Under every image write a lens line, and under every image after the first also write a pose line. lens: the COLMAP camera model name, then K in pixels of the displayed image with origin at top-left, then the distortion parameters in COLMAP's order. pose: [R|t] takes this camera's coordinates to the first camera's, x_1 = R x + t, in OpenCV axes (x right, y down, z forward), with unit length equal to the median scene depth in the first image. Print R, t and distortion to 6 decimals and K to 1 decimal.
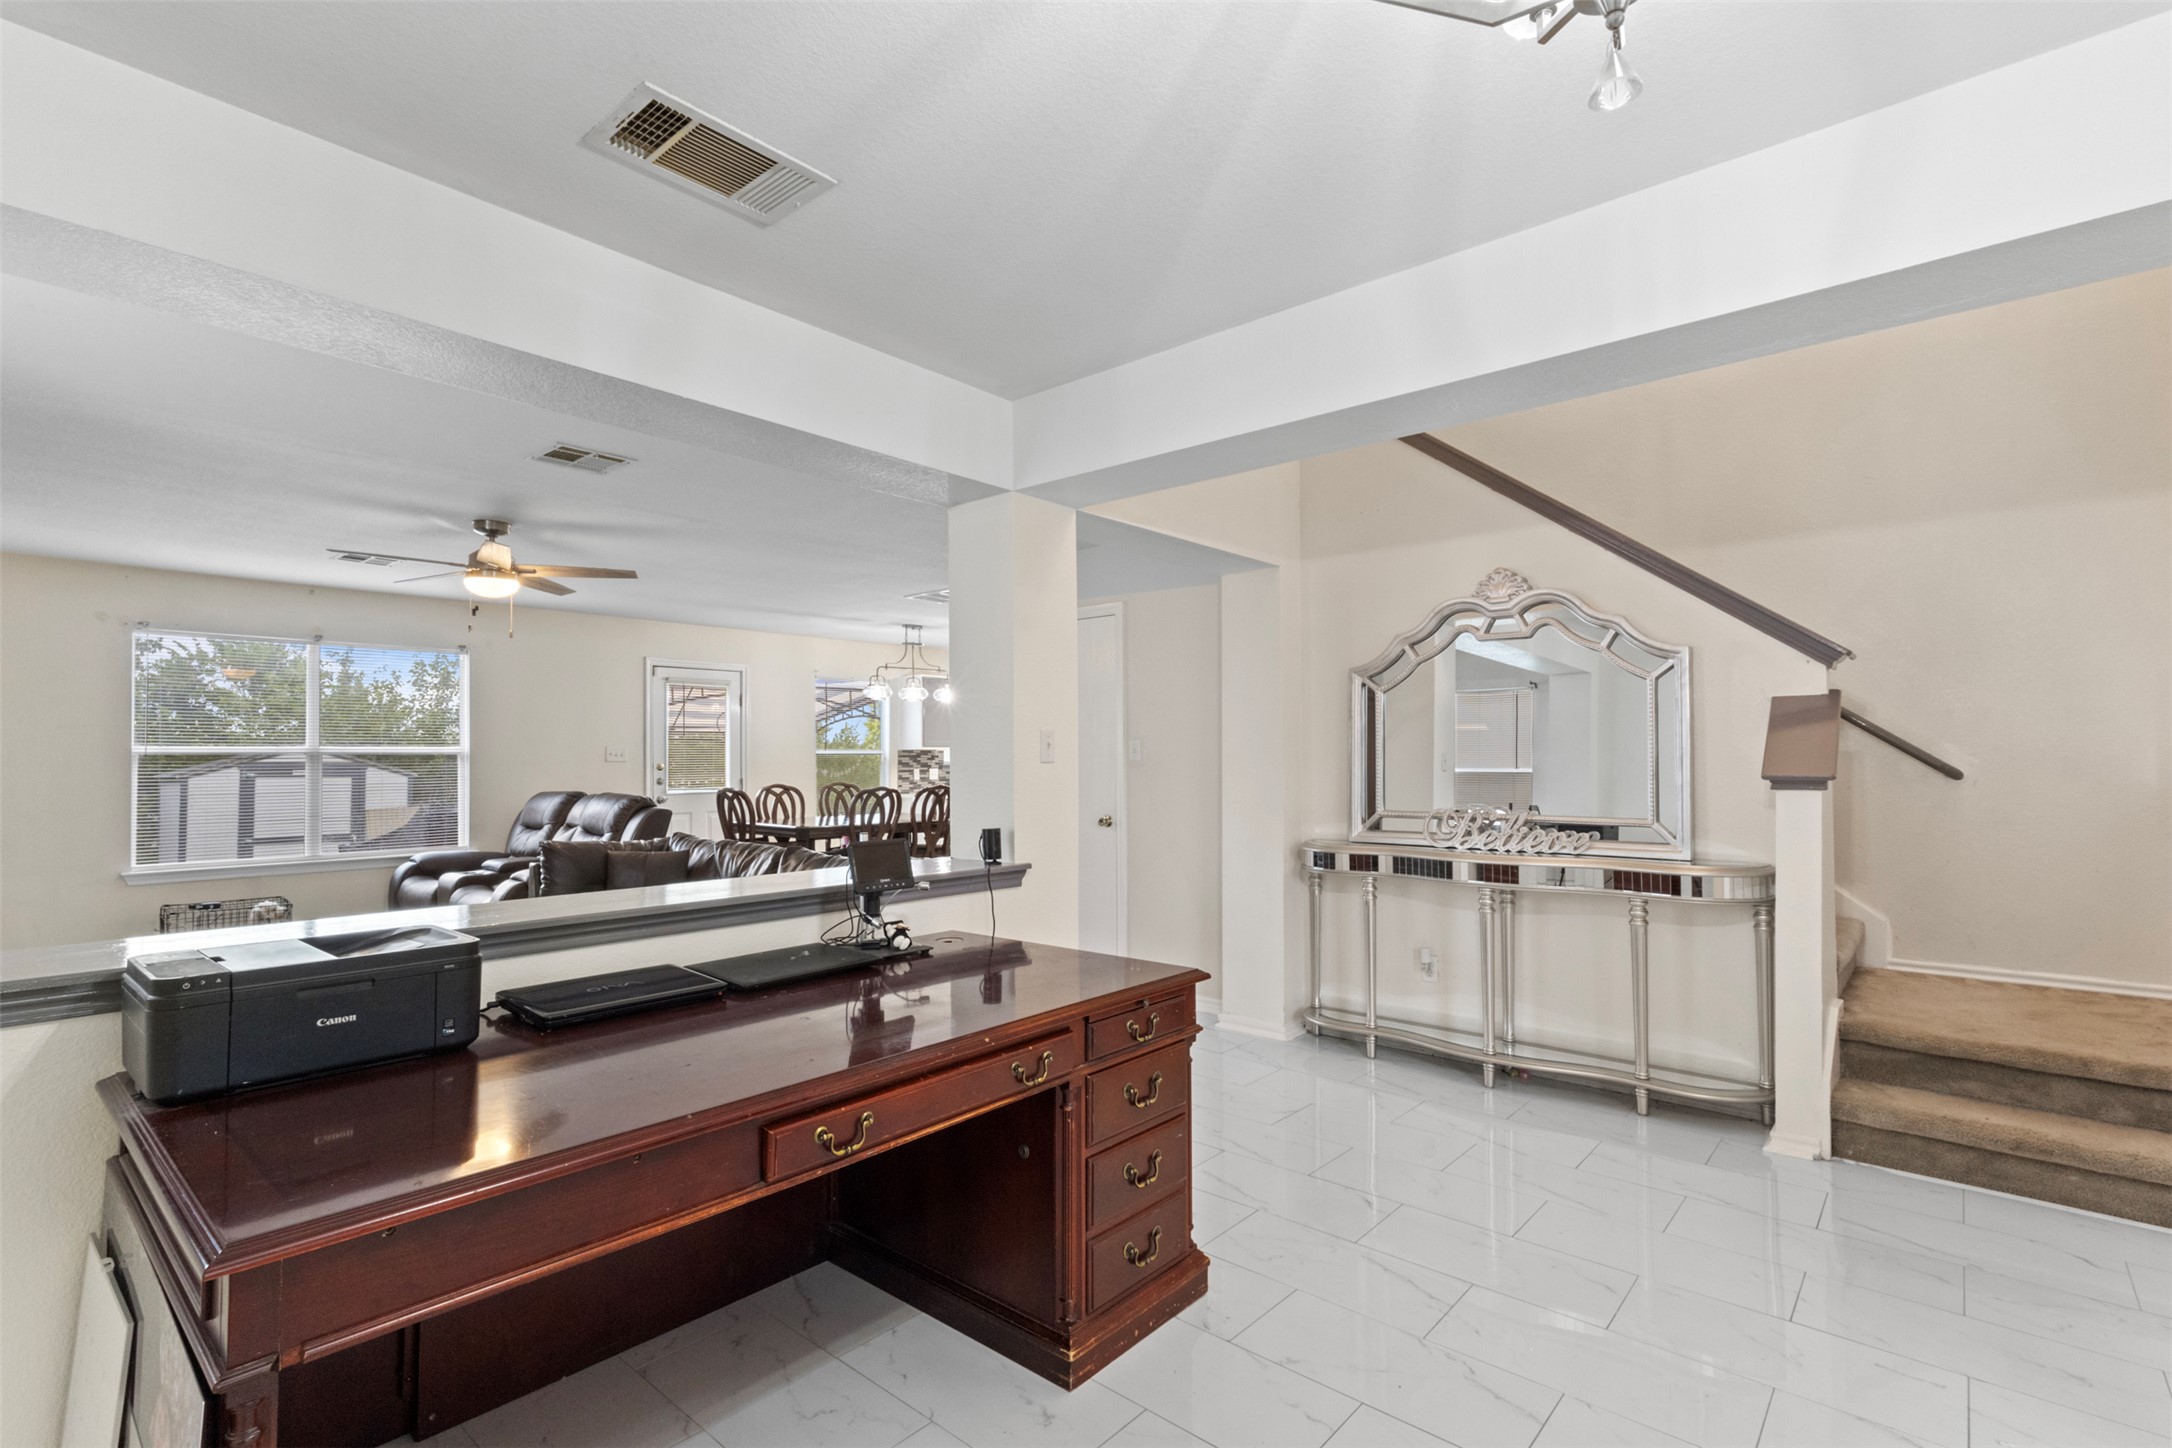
lens RADIAL K [[1015.0, 0, 1086.0], [0, 1015.0, 724.0], [0, 0, 1]] dist [0.010501, 0.000644]
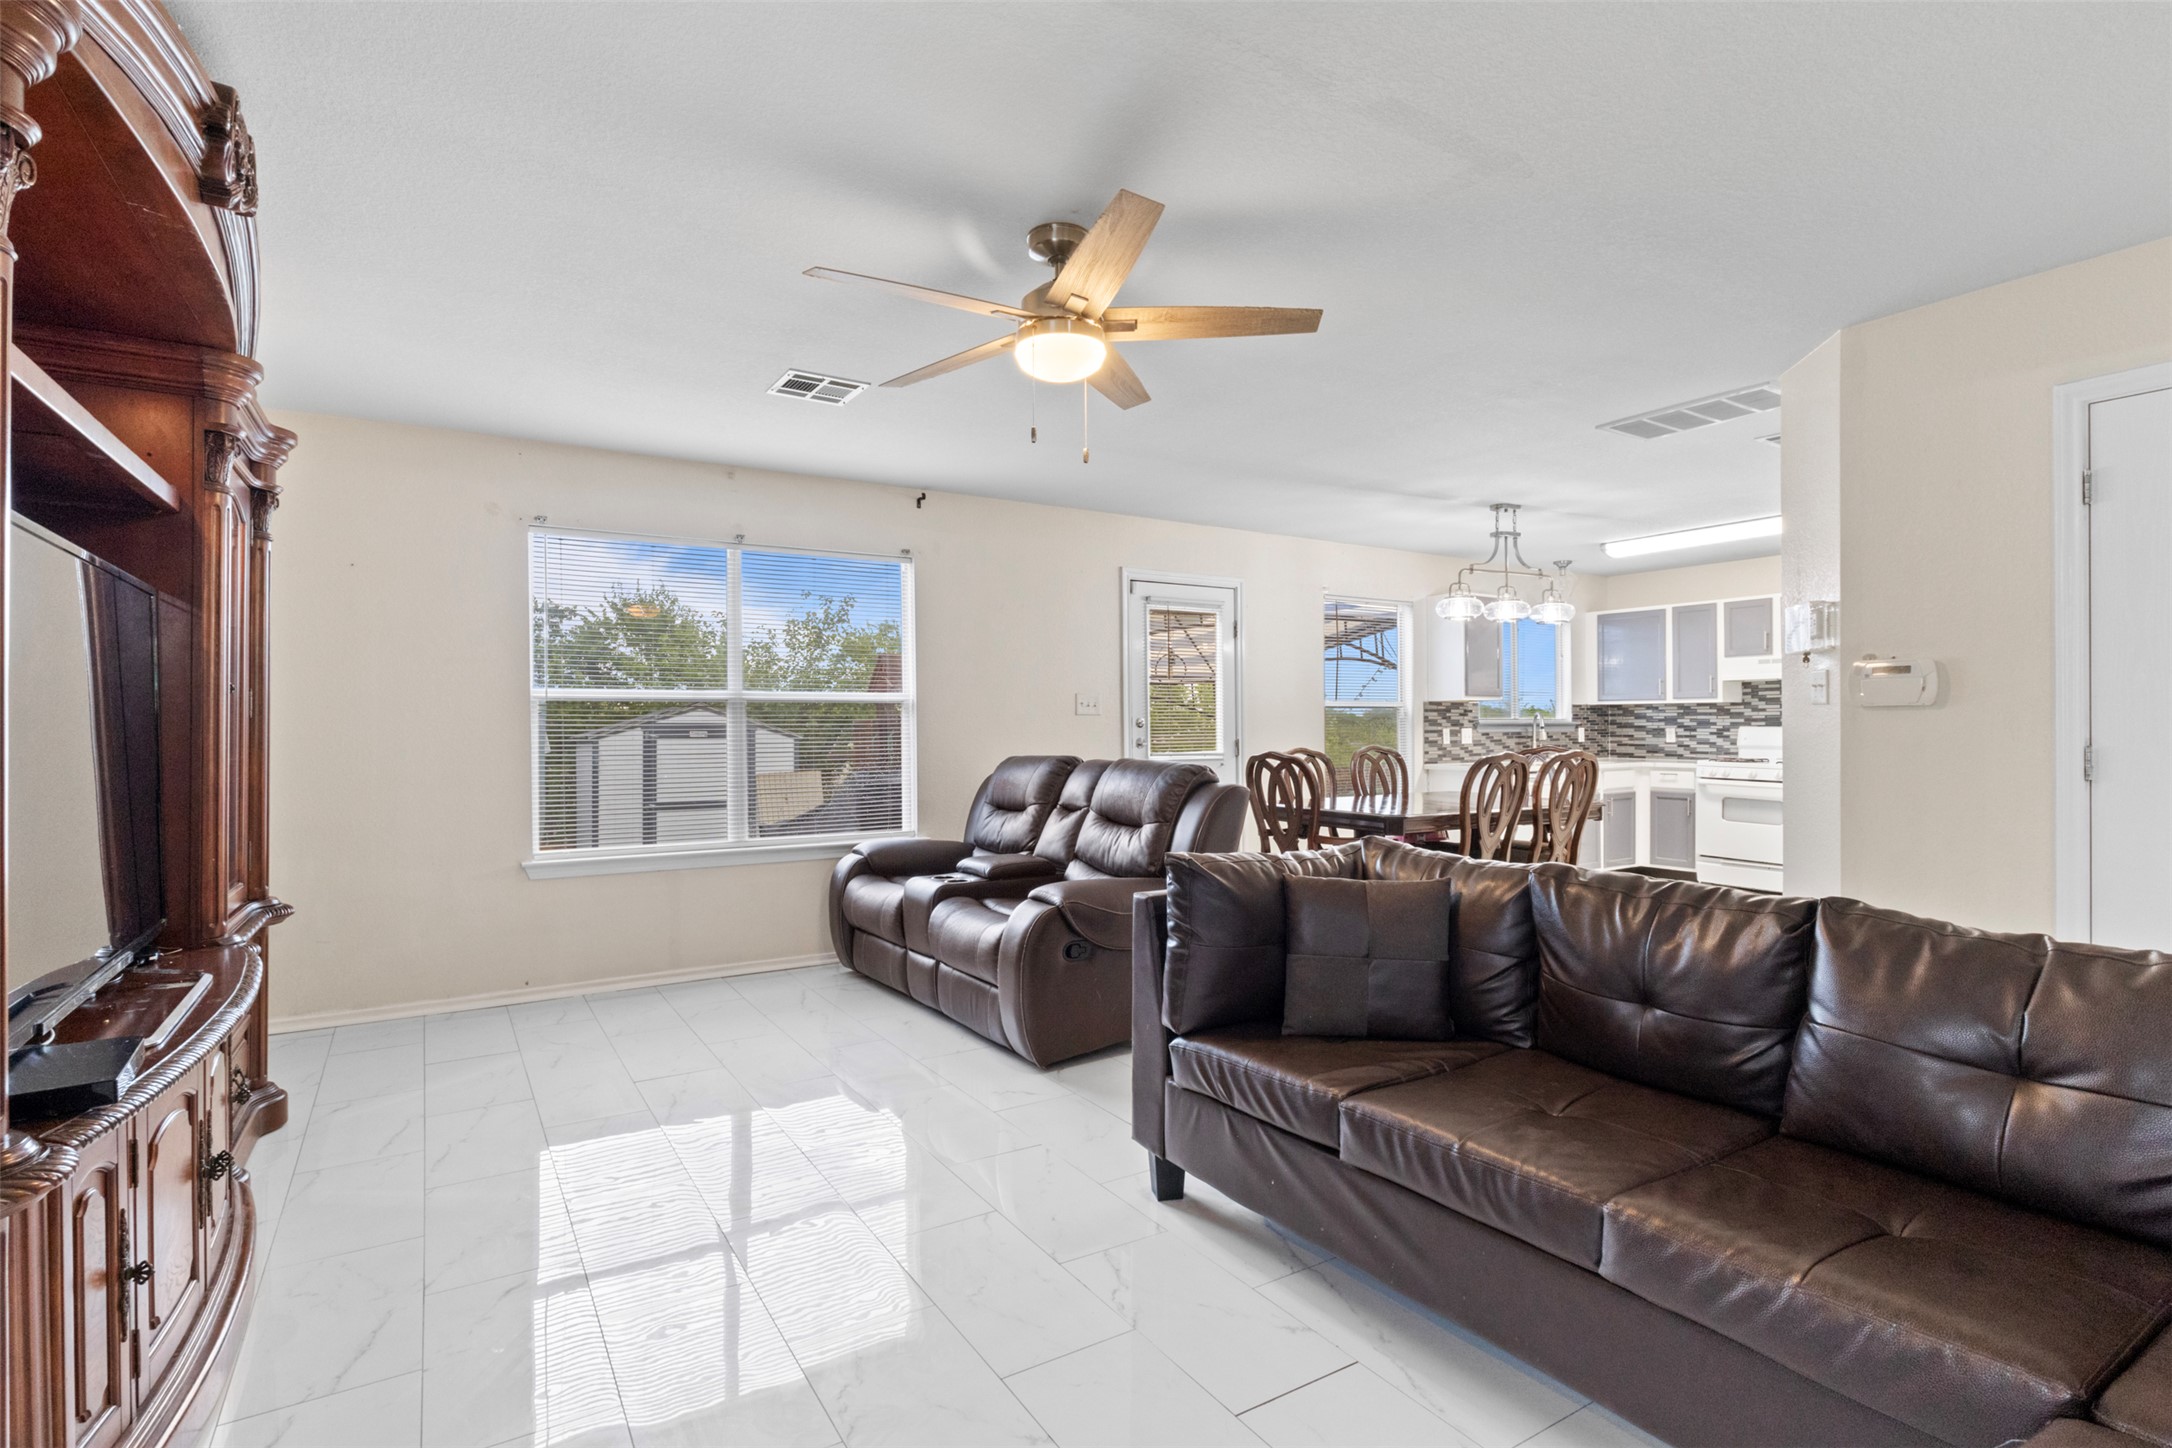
lens RADIAL K [[1065.5, 0, 1086.0], [0, 1065.5, 724.0], [0, 0, 1]] dist [-0.000313, -0.000005]
pose [[0.957658, -0.000490, -0.287908, -0.266952], [0.009916, 0.999461, 0.031283, 0.021552], [0.287738, -0.032813, 0.957147, 0.308733]]
